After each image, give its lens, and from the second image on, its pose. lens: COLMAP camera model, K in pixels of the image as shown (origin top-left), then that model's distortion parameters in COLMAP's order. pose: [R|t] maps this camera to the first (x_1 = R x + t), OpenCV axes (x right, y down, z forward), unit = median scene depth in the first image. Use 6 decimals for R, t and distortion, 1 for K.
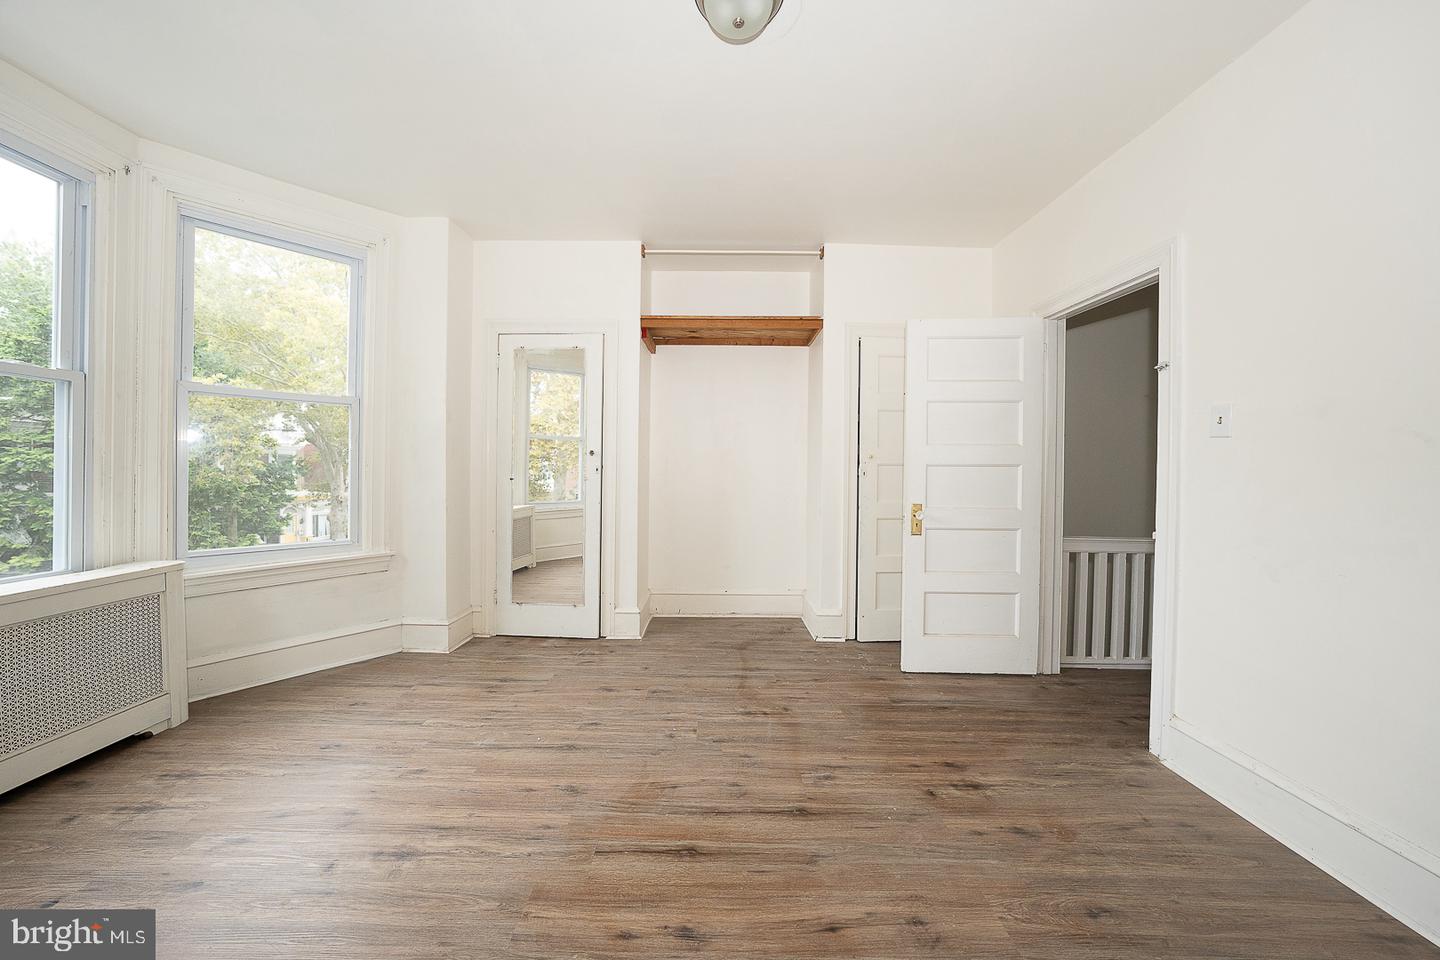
lens RADIAL K [[495.4, 0, 721.7], [0, 495.4, 474.8], [0, 0, 1]] dist [-0.030039, 0.006952]
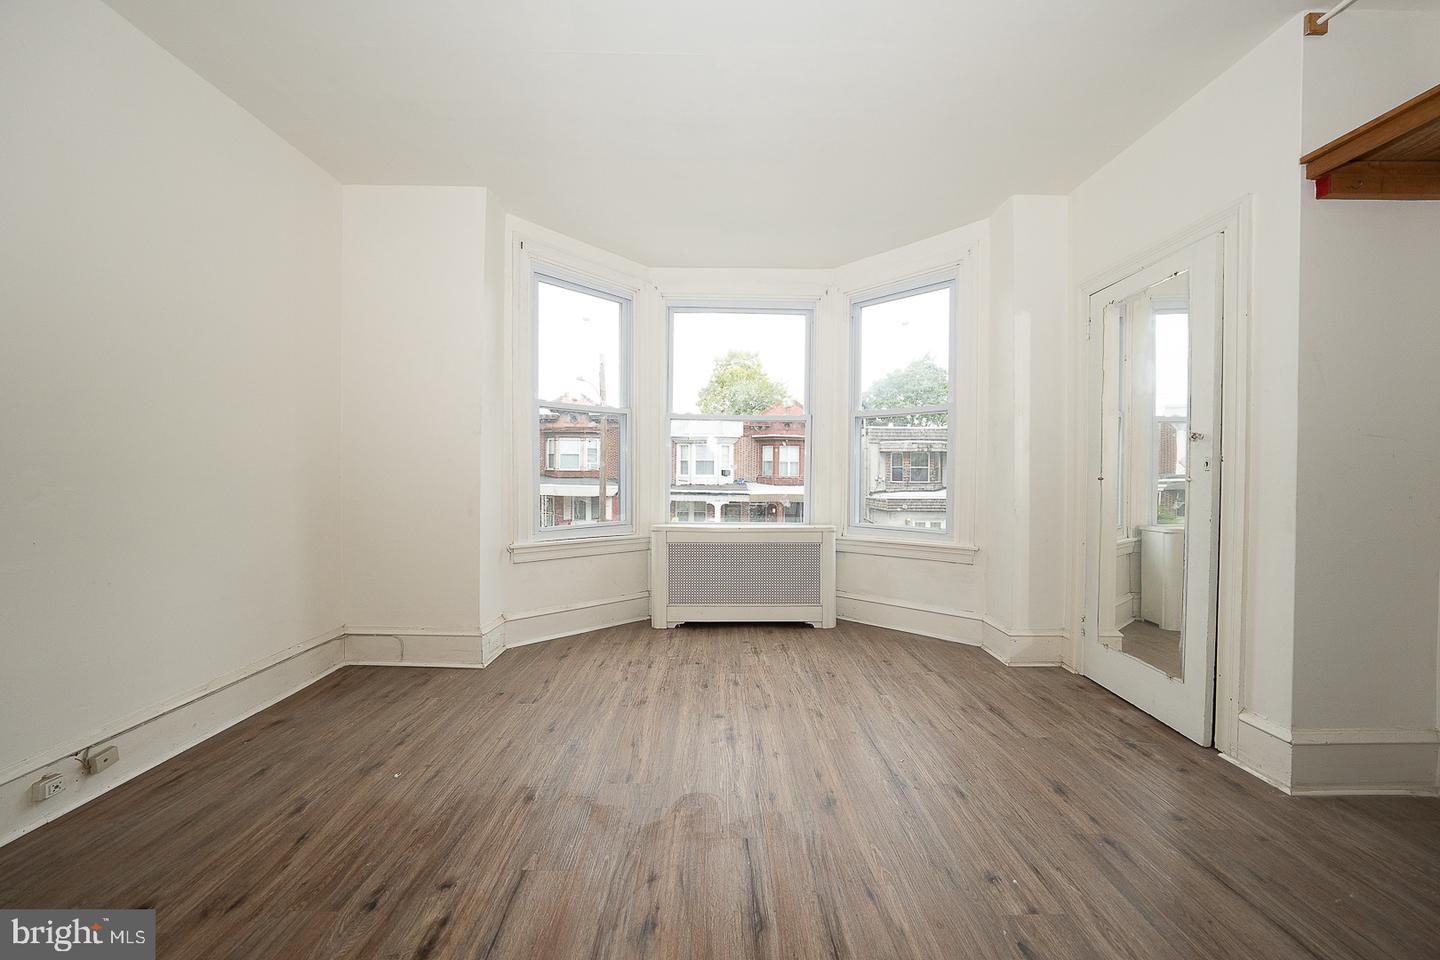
lens RADIAL K [[495.4, 0, 721.7], [0, 495.4, 474.8], [0, 0, 1]] dist [-0.030039, 0.006952]
pose [[0.005531, -0.002762, -0.999981, 0.430023], [-0.014297, 0.999894, -0.002841, 0.016886], [0.999882, 0.014313, 0.005491, 0.535209]]
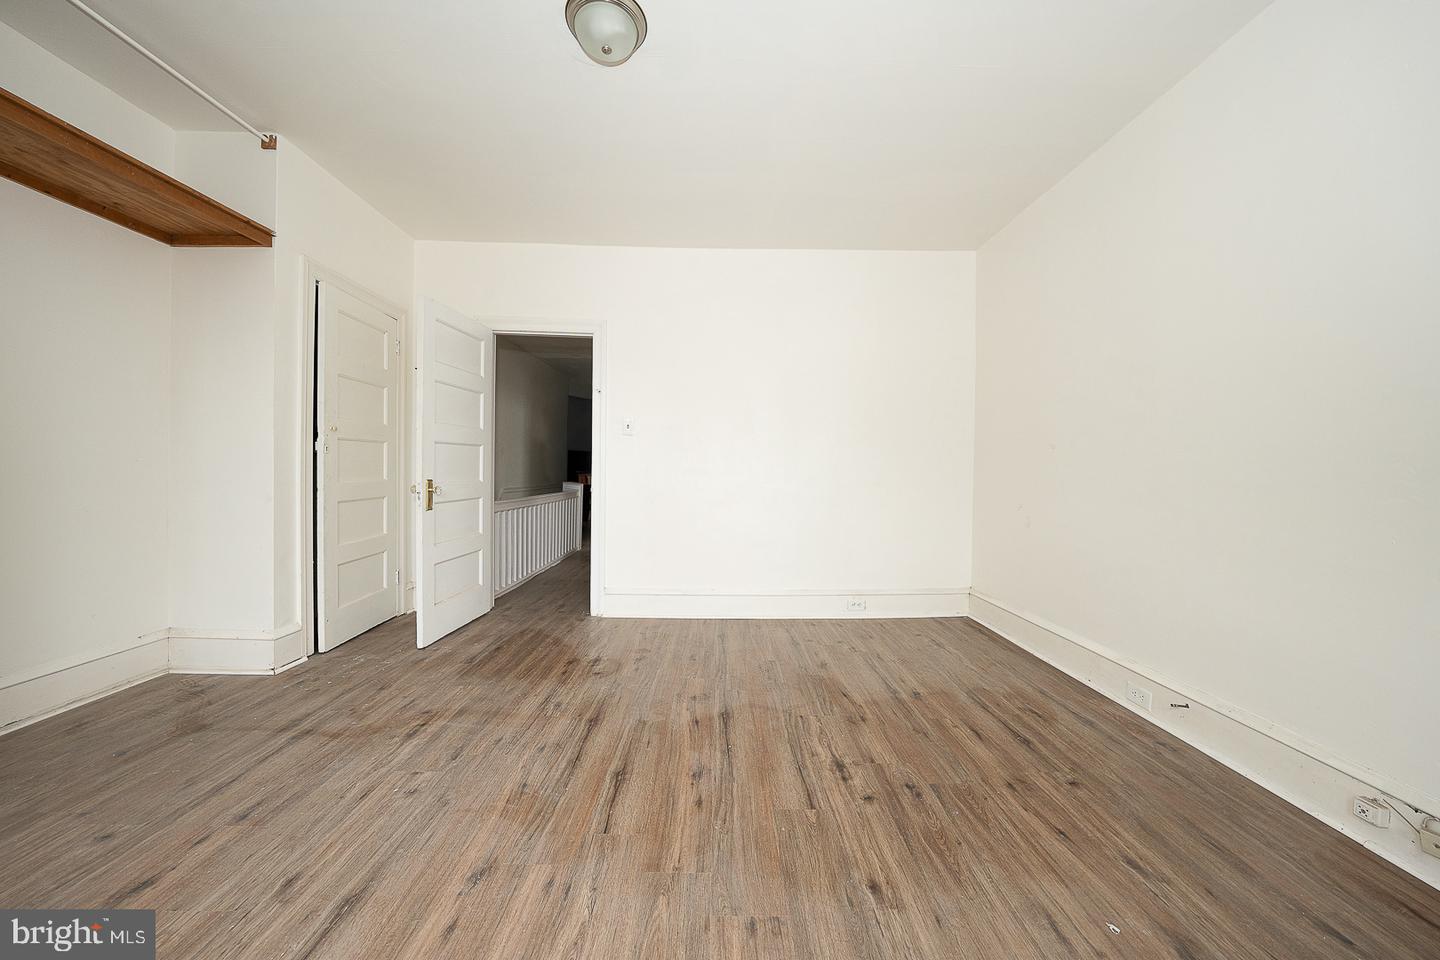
lens RADIAL K [[495.4, 0, 721.7], [0, 495.4, 474.8], [0, 0, 1]] dist [-0.030039, 0.006952]
pose [[-0.001334, -0.024225, 0.999706, -0.689541], [-0.003981, 0.999699, 0.024219, 0.025501], [-0.999991, -0.003948, -0.001430, 0.443847]]
